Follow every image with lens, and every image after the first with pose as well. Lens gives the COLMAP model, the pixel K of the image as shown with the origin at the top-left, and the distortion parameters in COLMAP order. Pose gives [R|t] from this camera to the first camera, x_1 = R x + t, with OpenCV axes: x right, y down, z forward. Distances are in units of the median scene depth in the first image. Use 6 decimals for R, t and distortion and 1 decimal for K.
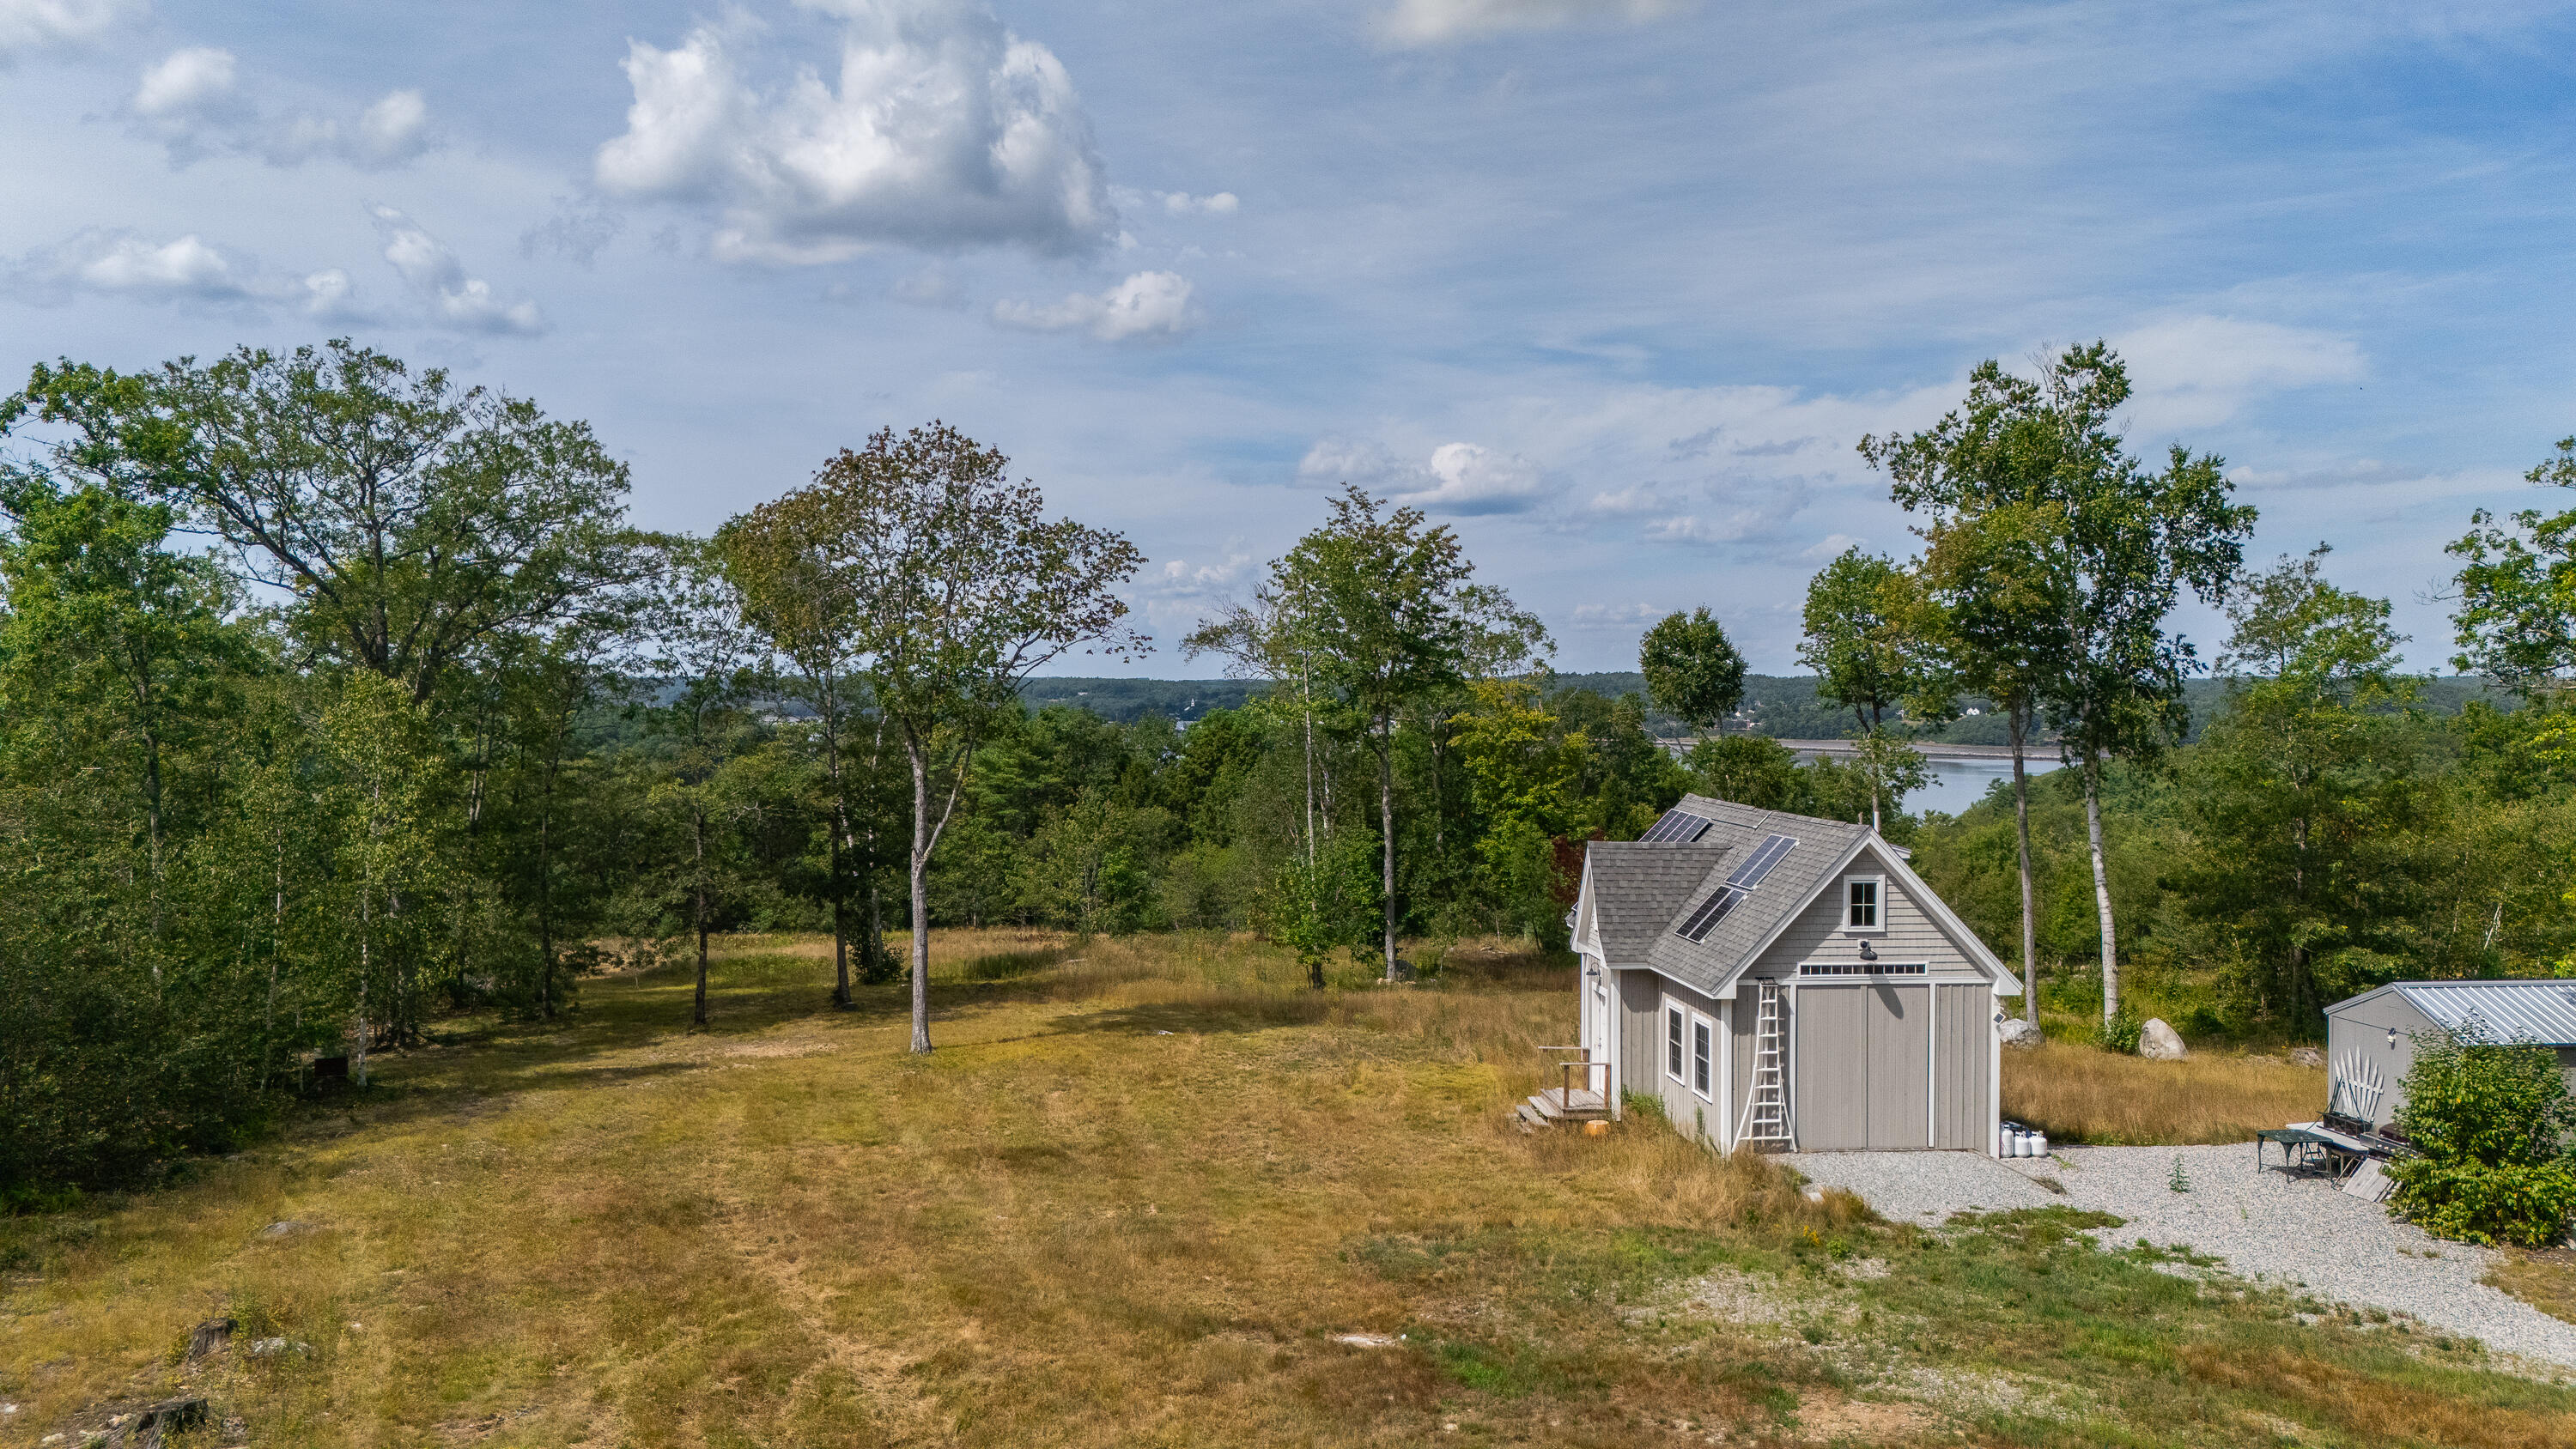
lens RADIAL K [[1893.9, 0, 1286.9], [0, 1893.9, 719.2], [0, 0, 1]] dist [0.070198, -0.063712]
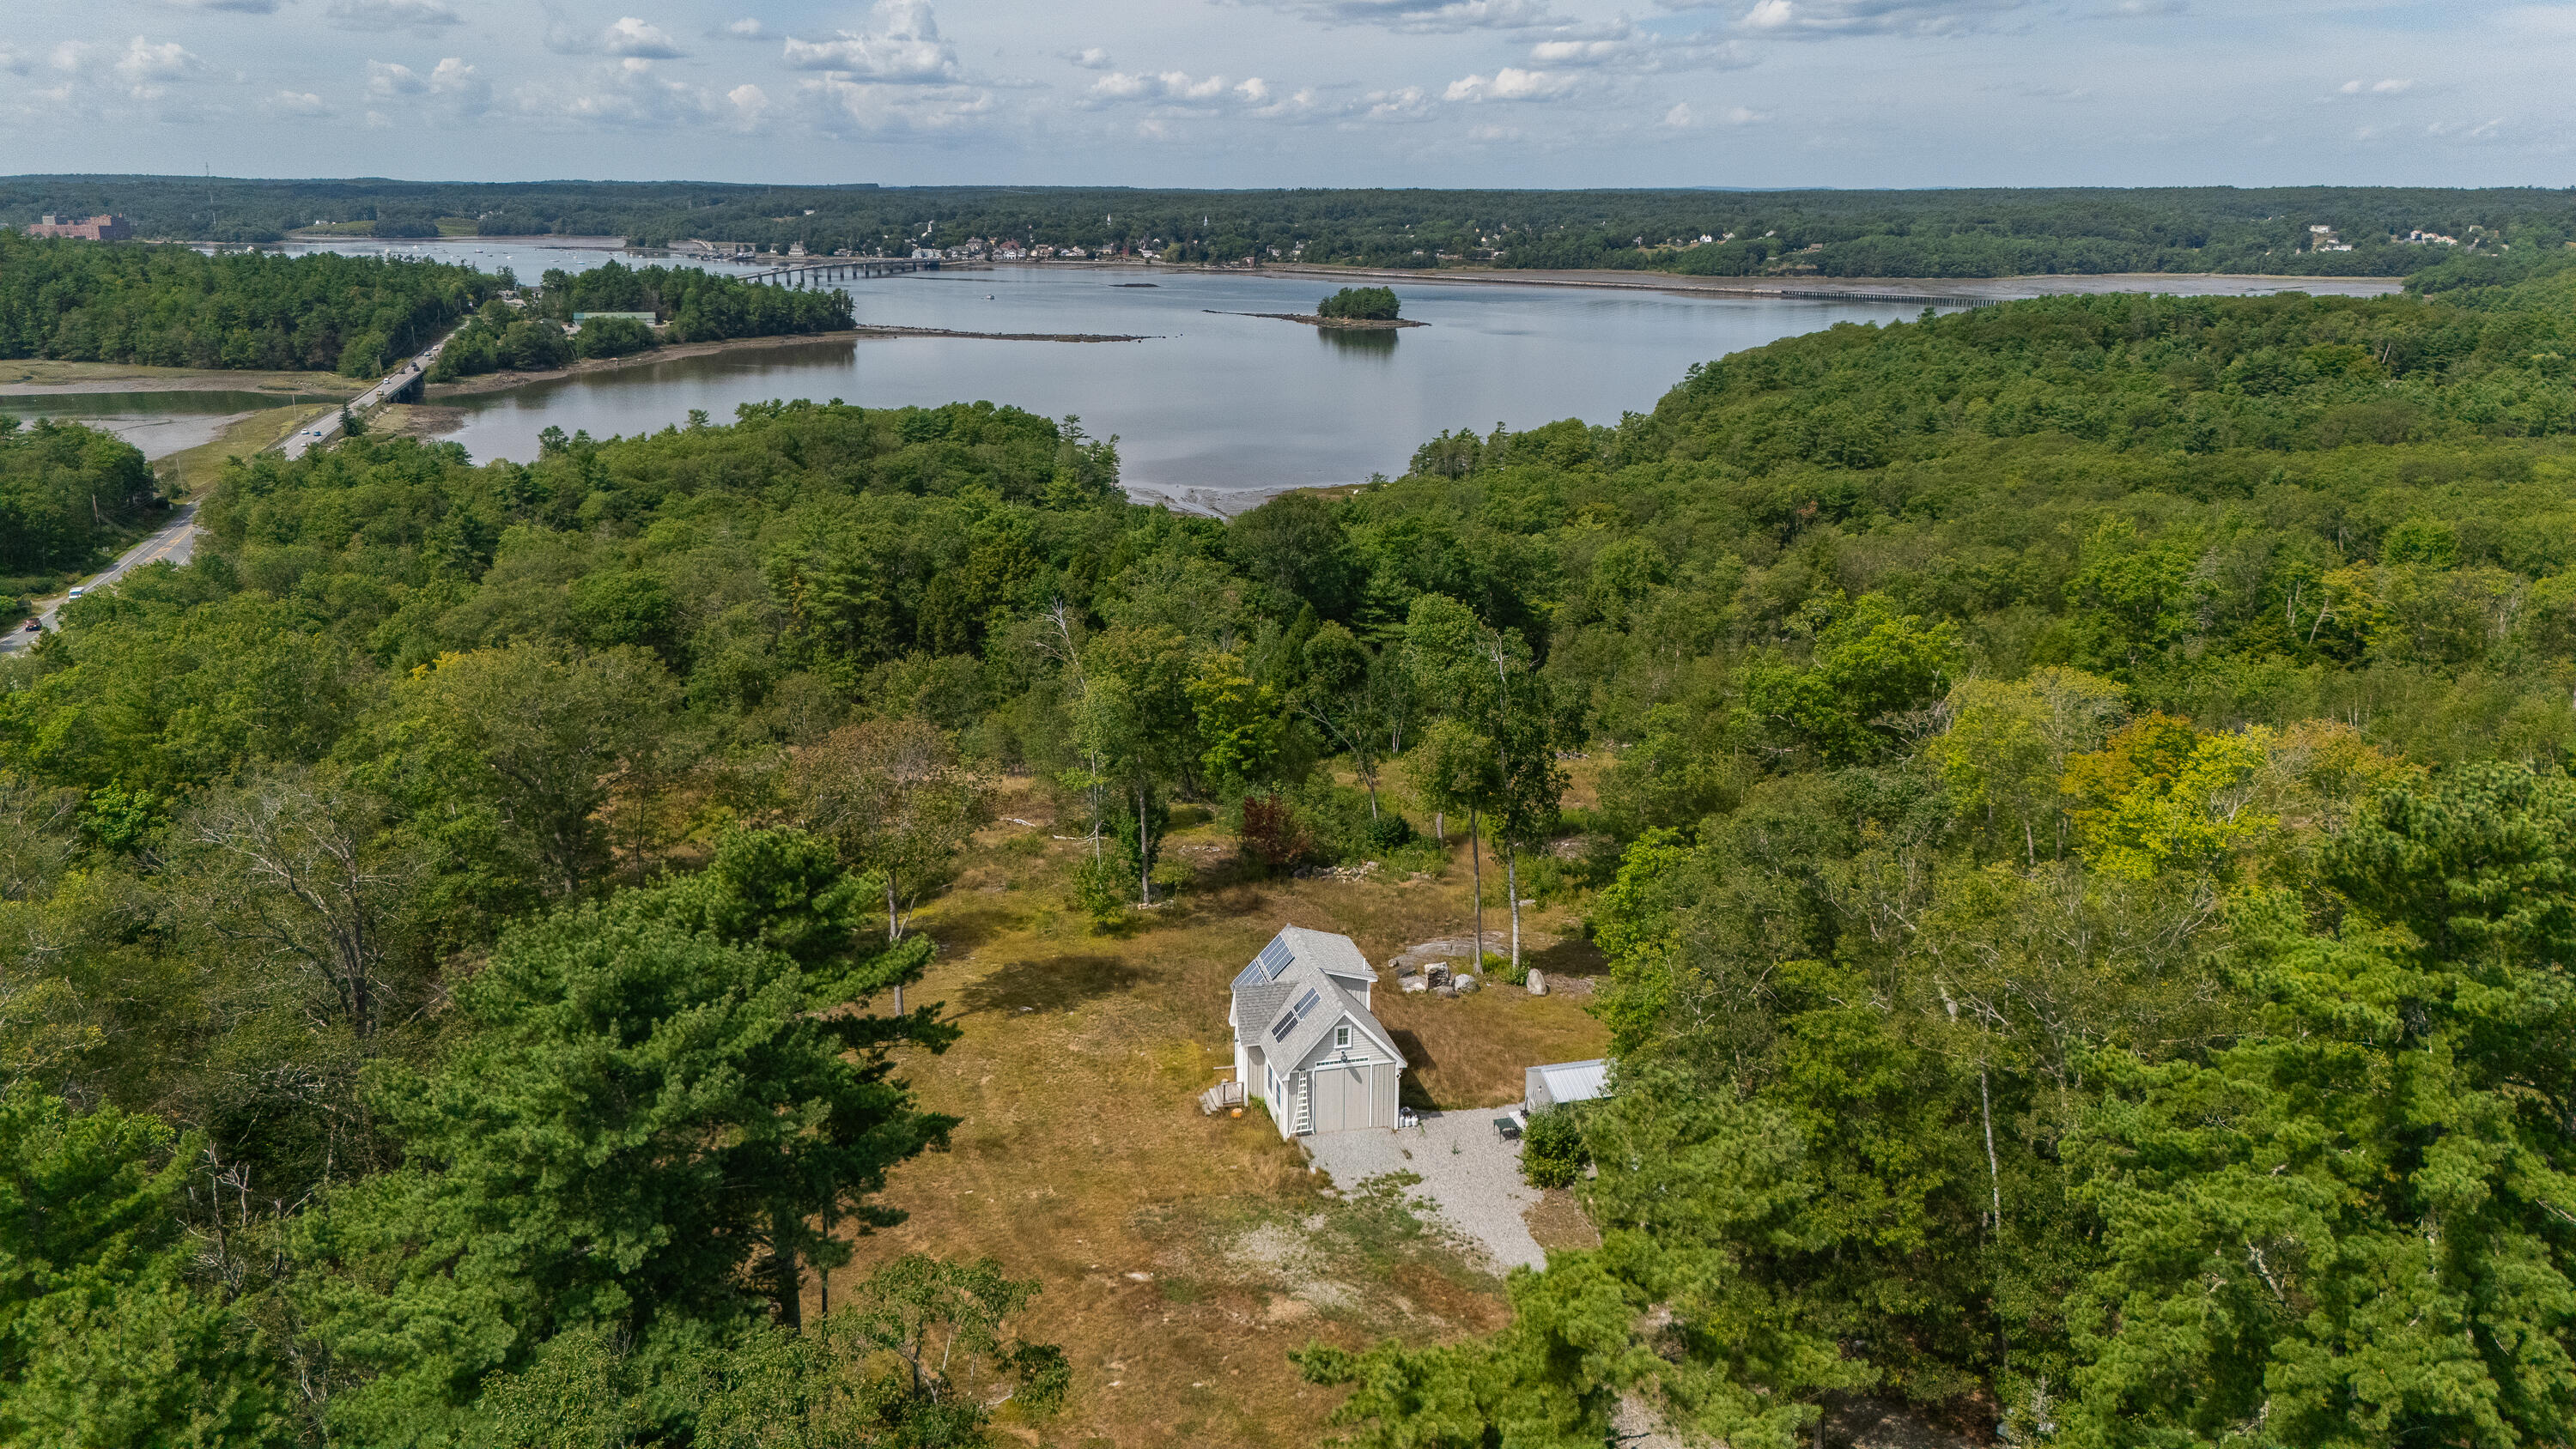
lens RADIAL K [[1893.9, 0, 1297.0], [0, 1893.9, 718.0], [0, 0, 1]] dist [0.070198, -0.063712]
pose [[0.990900, -0.035969, 0.129709, -0.047615], [0.002366, 0.968141, 0.250395, -0.872813], [-0.134583, -0.247809, 0.959416, -1.154987]]
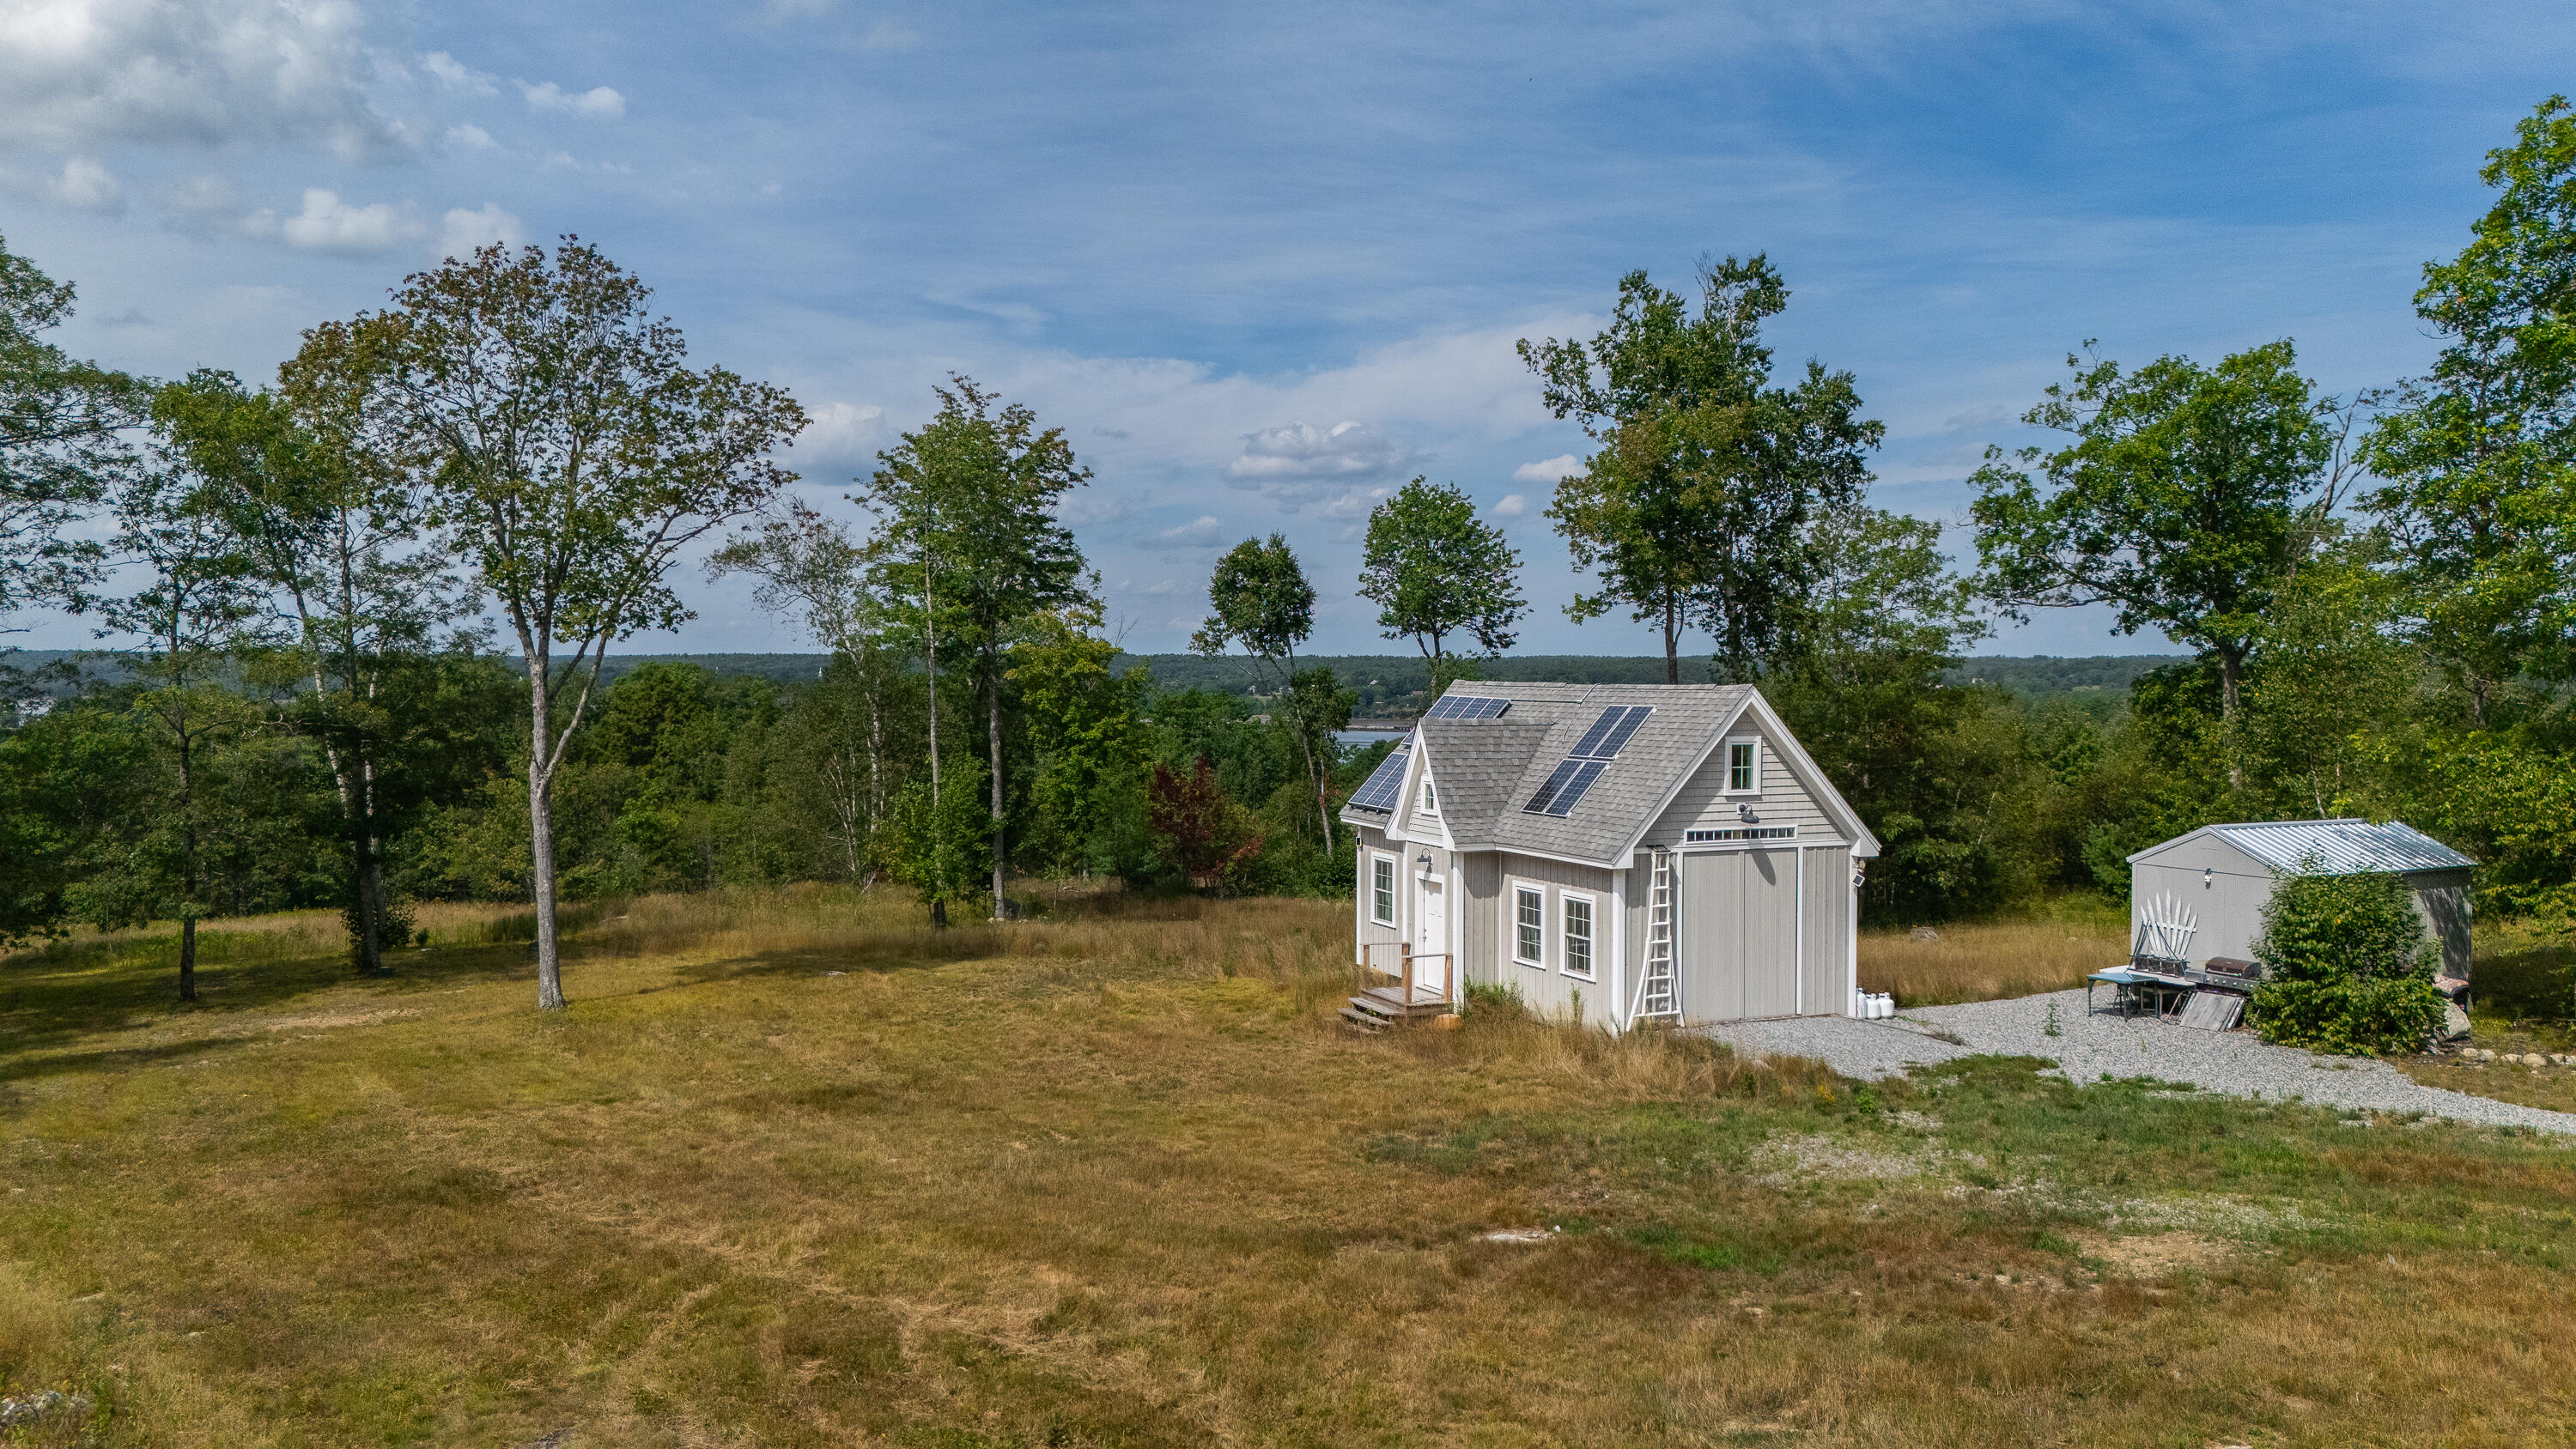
lens RADIAL K [[1893.9, 0, 1290.7], [0, 1893.9, 711.6], [0, 0, 1]] dist [0.070198, -0.063712]
pose [[0.944402, -0.007569, 0.328705, -0.226394], [0.005353, 0.999956, 0.007647, 0.060186], [-0.328748, -0.005463, 0.944402, 0.166396]]
